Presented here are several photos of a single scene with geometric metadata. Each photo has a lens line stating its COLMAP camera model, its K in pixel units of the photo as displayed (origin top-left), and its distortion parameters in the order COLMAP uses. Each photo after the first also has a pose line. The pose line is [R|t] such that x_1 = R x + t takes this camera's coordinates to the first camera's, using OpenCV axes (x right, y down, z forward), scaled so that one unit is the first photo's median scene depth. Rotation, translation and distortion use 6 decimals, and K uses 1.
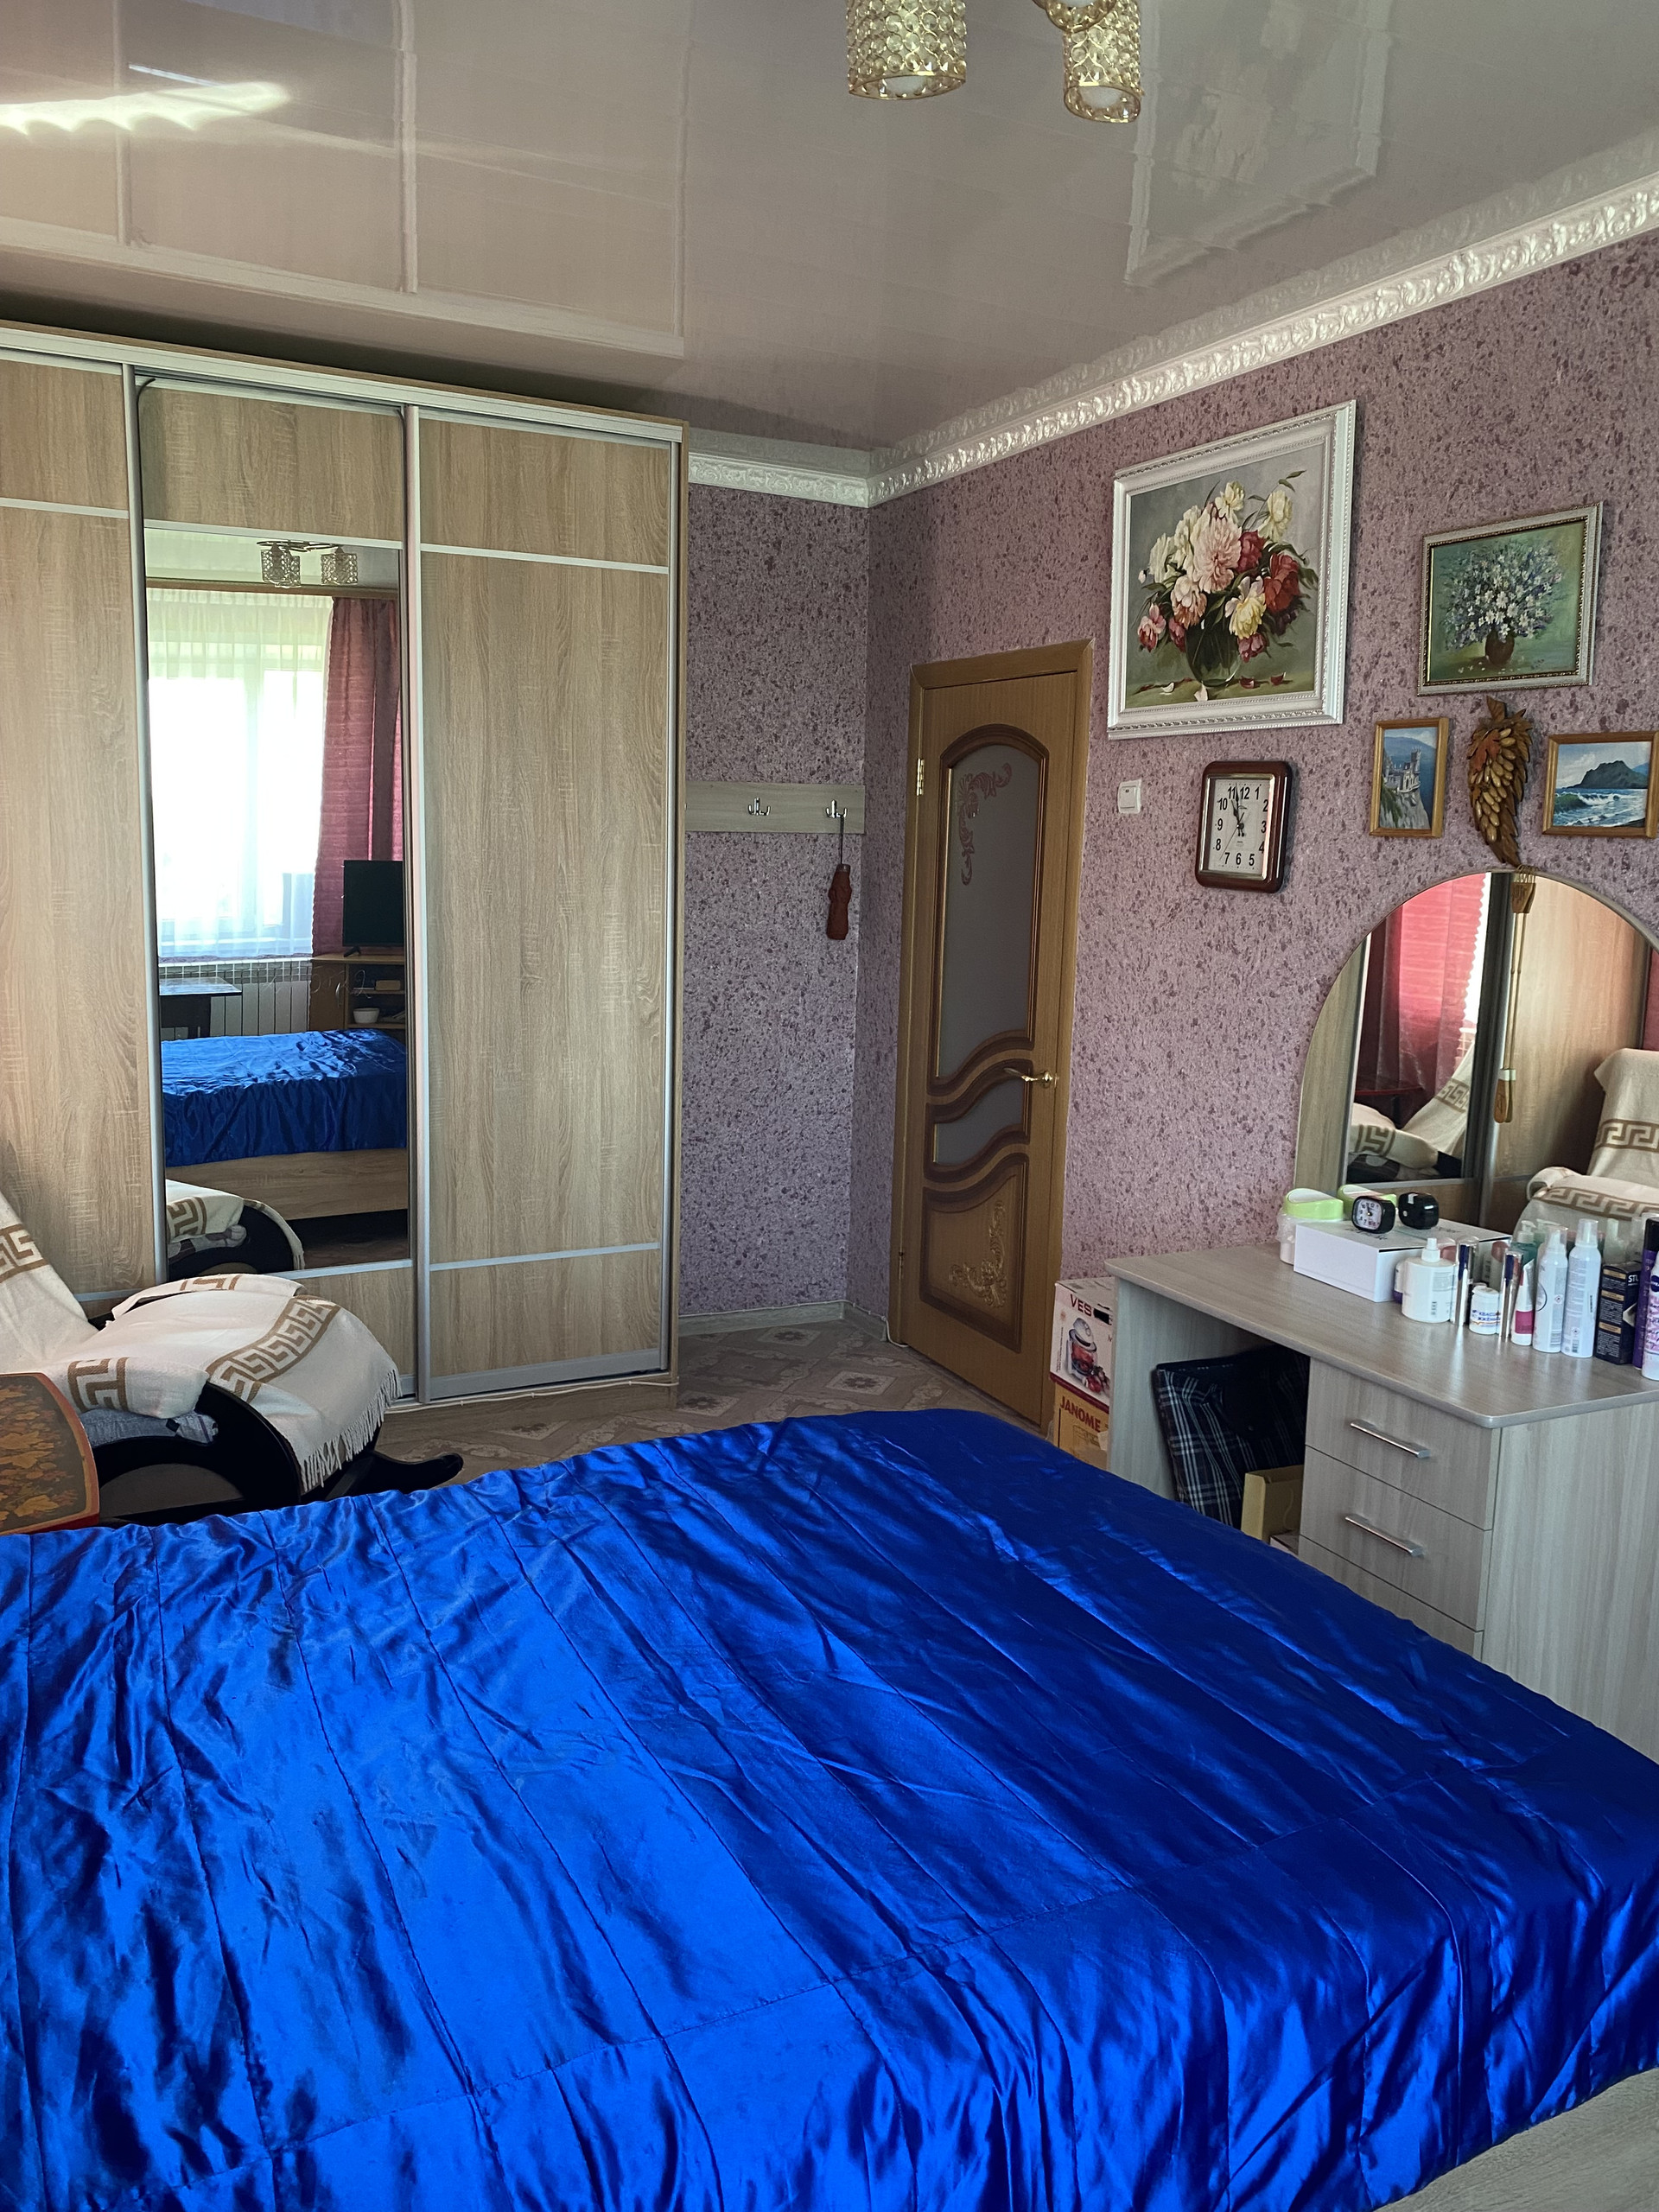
lens RADIAL K [[1684.2, 0, 825.2], [0, 1684.2, 1092.7], [0, 0, 1]] dist [0.031025, -0.022483]
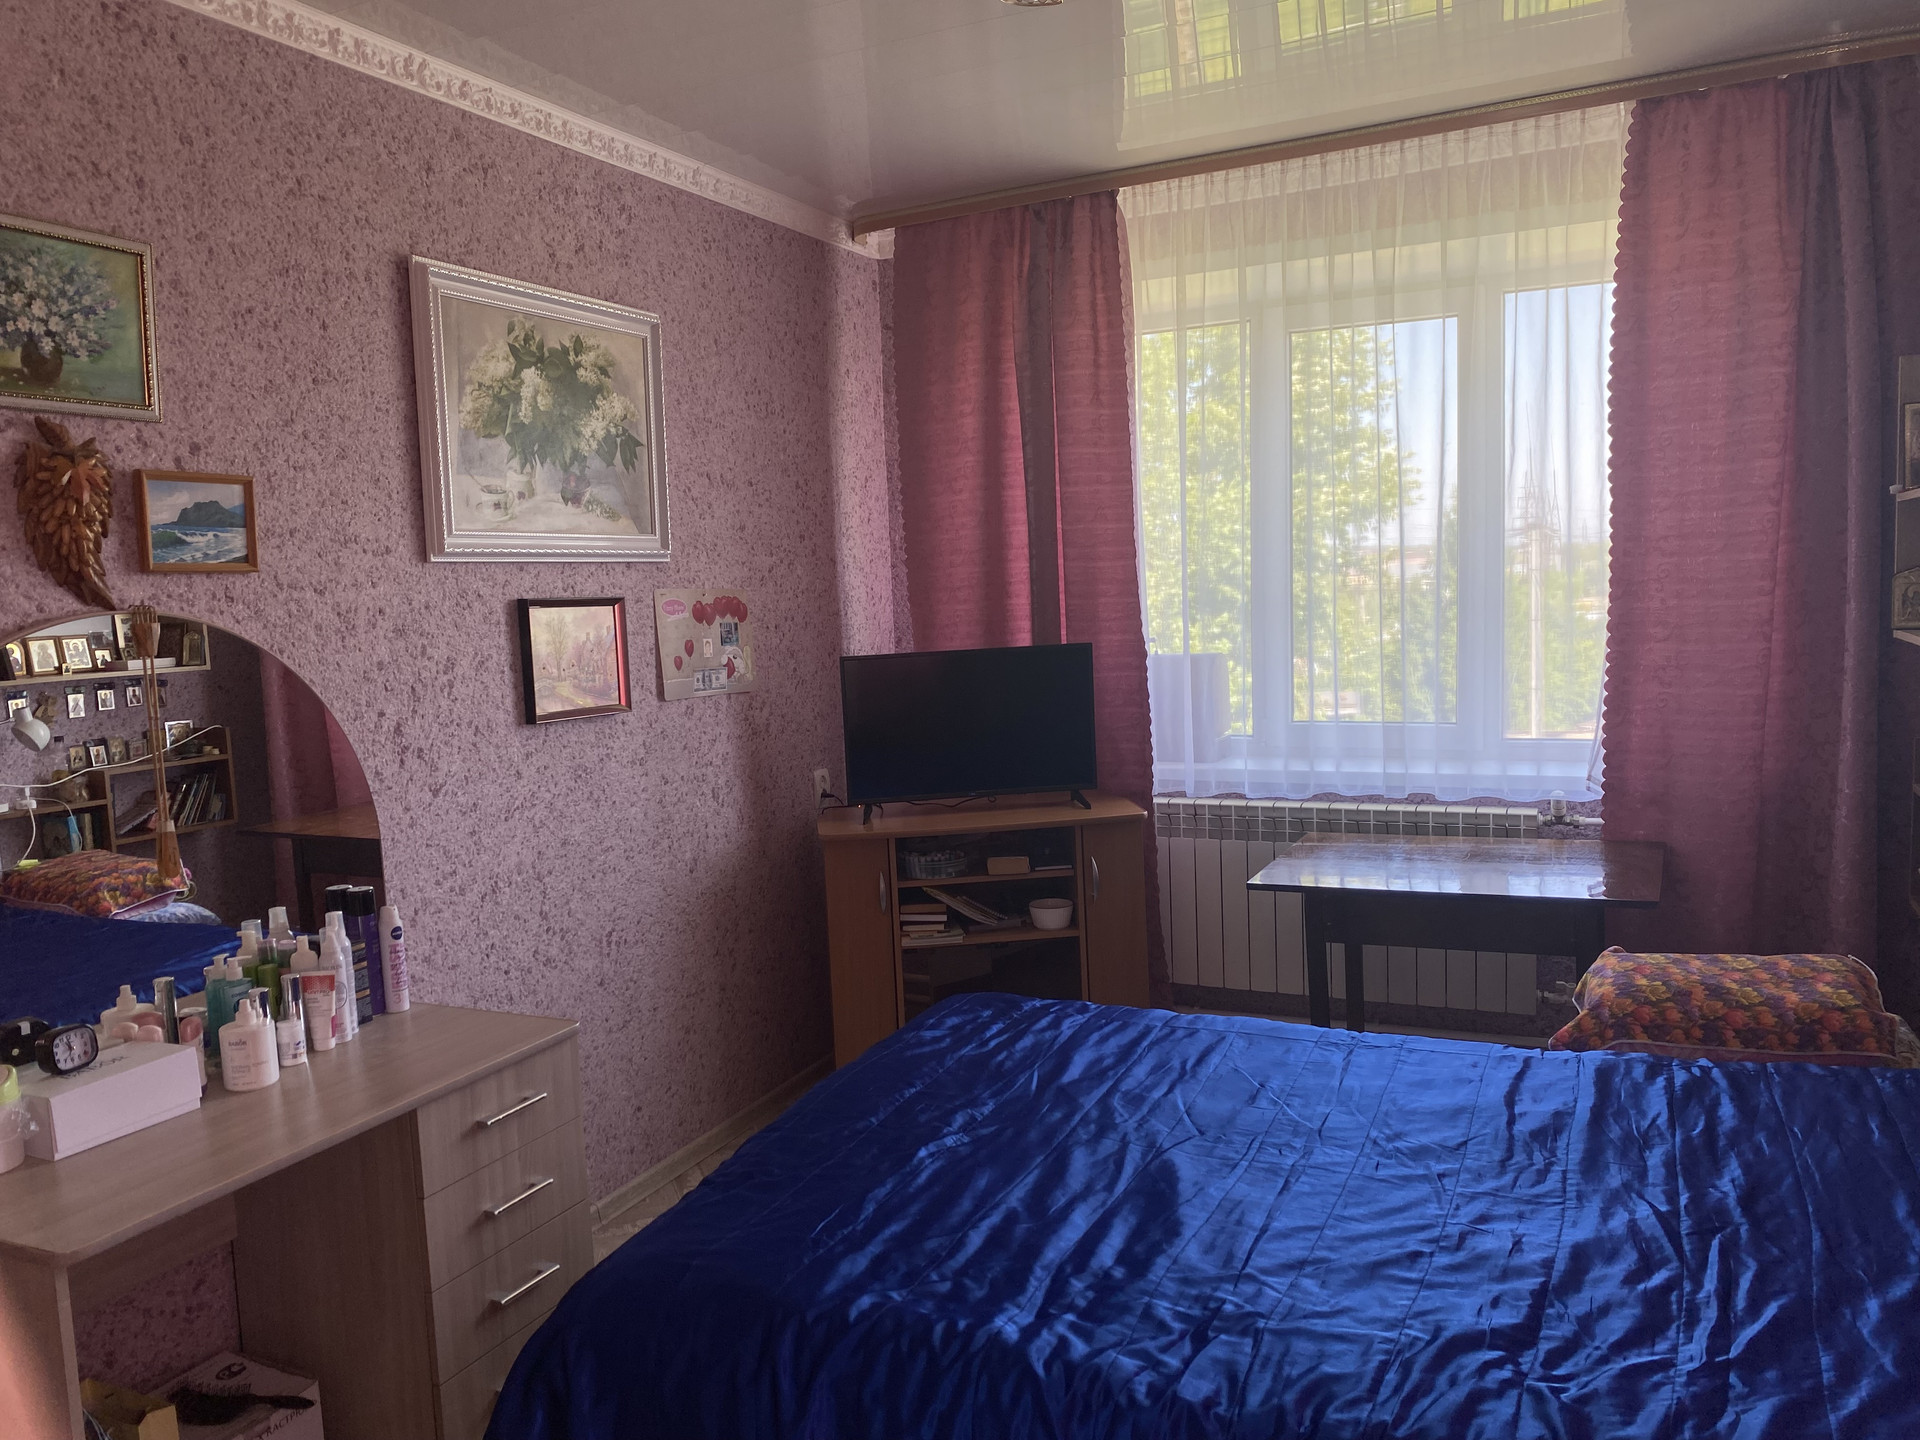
lens RADIAL K [[1461.9, 0, 951.3], [0, 1461.9, 728.0], [0, 0, 1]] dist [0.031025, -0.022483]
pose [[-0.628158, -0.078551, 0.774110, -0.521638], [0.148220, 0.964593, 0.218154, -0.185575], [-0.763838, 0.251773, -0.594274, 1.192685]]
